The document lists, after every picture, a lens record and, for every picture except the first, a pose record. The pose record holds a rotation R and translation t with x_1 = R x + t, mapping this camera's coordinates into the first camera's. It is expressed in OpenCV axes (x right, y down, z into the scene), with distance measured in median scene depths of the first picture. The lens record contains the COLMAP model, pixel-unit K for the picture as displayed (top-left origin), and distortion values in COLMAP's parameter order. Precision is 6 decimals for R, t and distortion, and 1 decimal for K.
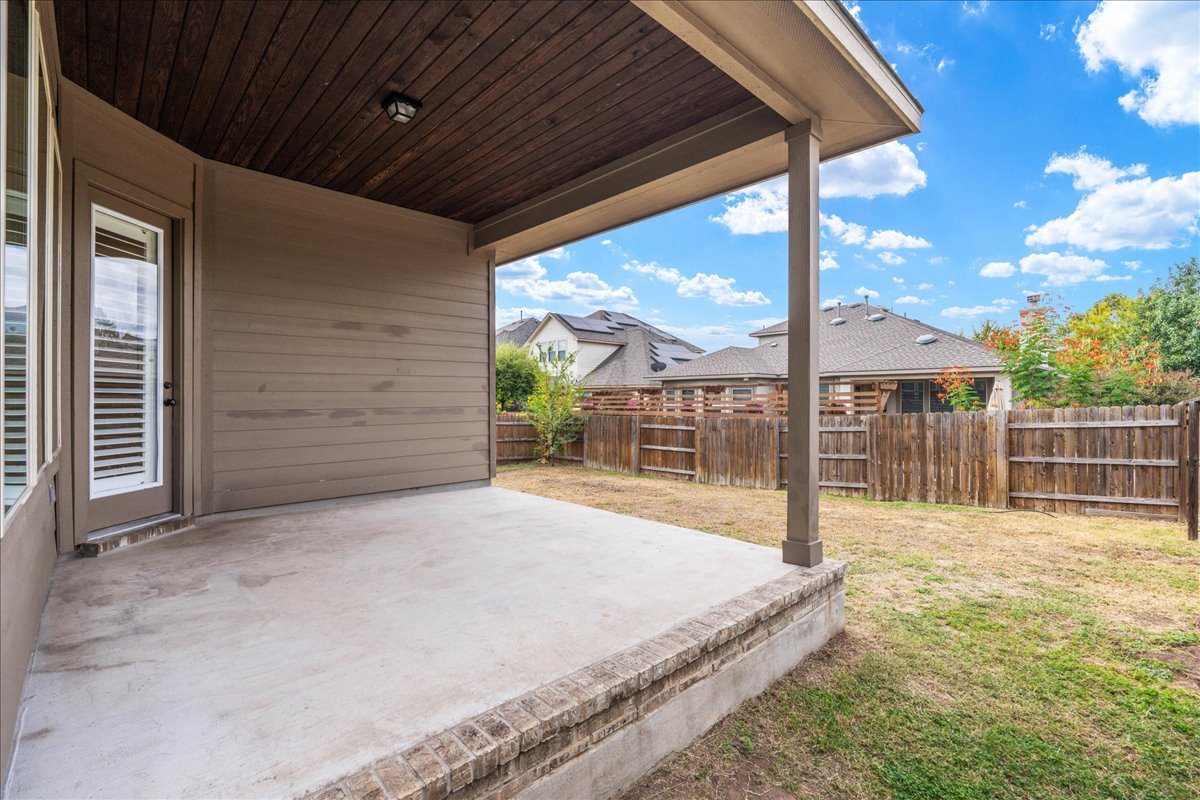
lens RADIAL K [[531.1, 0, 600.0], [0, 531.1, 400.0], [0, 0, 1]] dist [-0.001636, -0.000559]
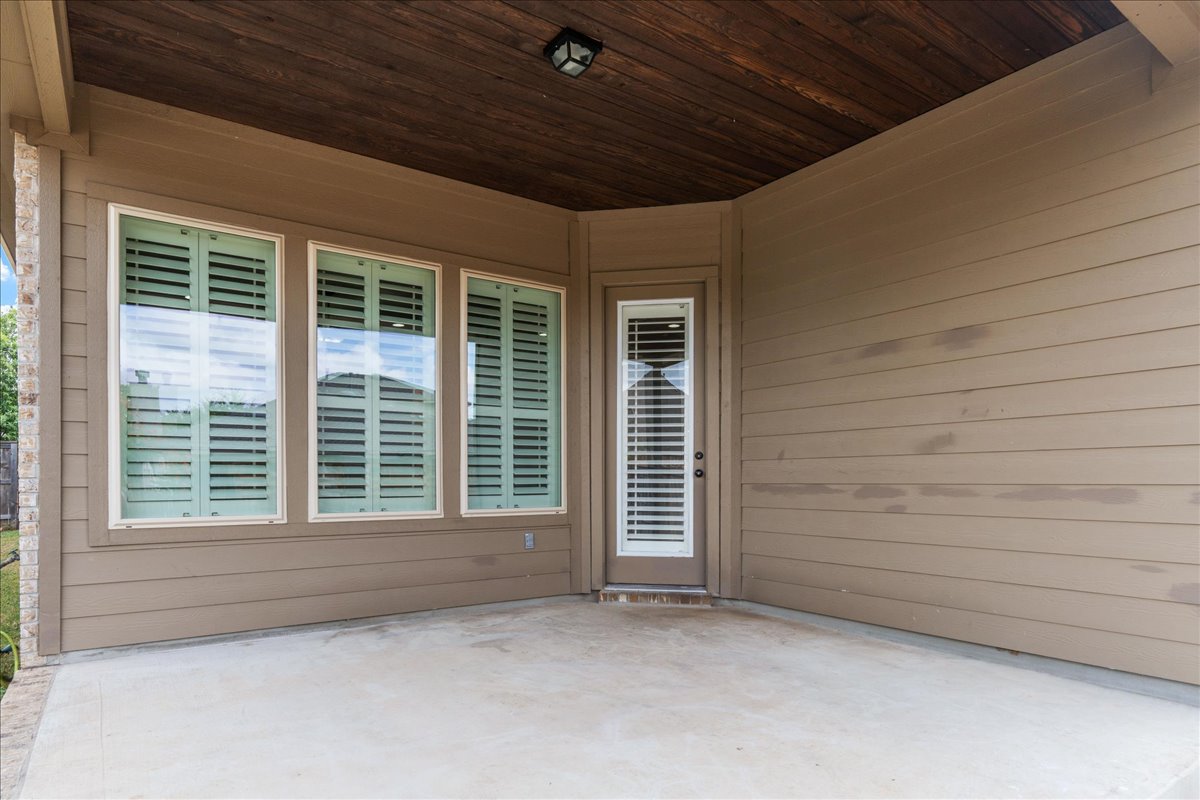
lens RADIAL K [[678.9, 0, 602.0], [0, 678.9, 476.7], [0, 0, 1]] dist [-0.000568, 0.000101]
pose [[-0.144901, 0.001898, -0.989444, 0.444524], [-0.001654, 0.999996, 0.002160, 0.008527], [0.989445, 0.001949, -0.144897, 1.002963]]
